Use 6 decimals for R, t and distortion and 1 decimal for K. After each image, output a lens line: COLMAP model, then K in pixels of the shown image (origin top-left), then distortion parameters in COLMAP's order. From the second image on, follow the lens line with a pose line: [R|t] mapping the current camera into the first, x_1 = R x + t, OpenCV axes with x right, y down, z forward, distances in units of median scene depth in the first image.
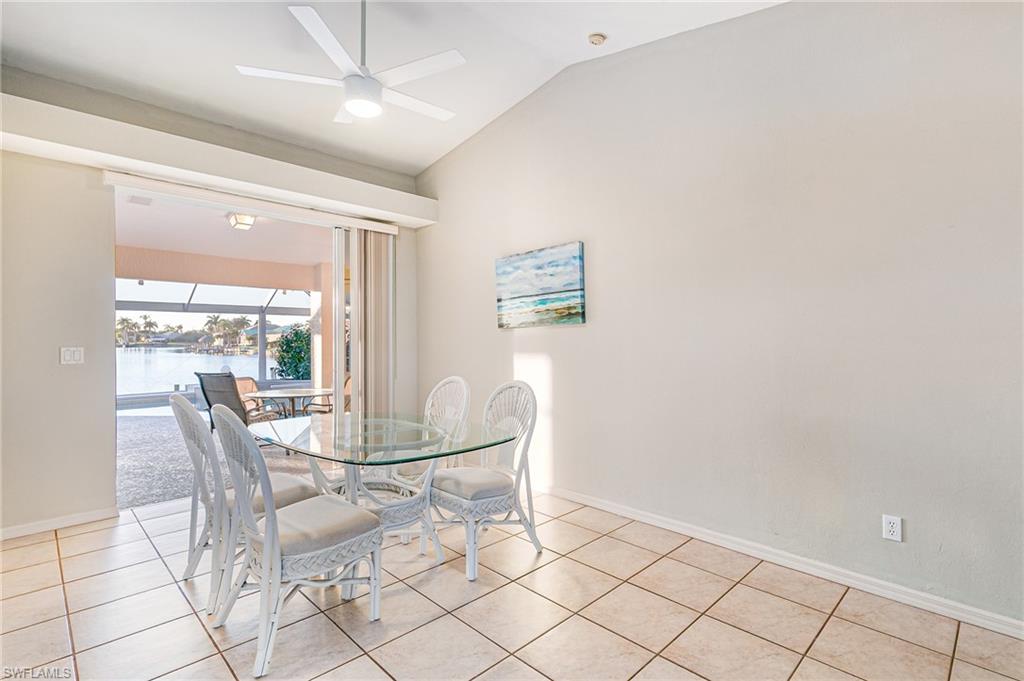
lens RADIAL K [[485.7, 0, 518.6], [0, 485.7, 340.7], [0, 0, 1]] dist [0.013272, -0.000949]
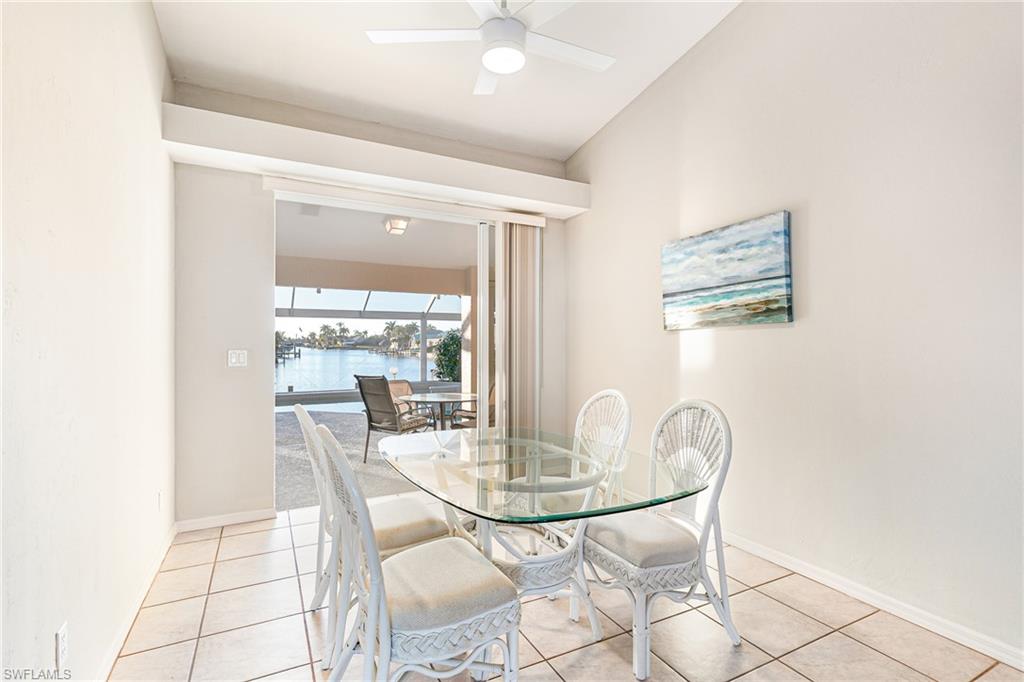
lens RADIAL K [[485.7, 0, 518.6], [0, 485.7, 341.2], [0, 0, 1]] dist [0.013272, -0.000949]
pose [[0.955072, 0.001695, -0.296368, -0.038713], [-0.004041, 0.999965, -0.007305, -0.000262], [0.296346, 0.008174, 0.955046, 0.174251]]
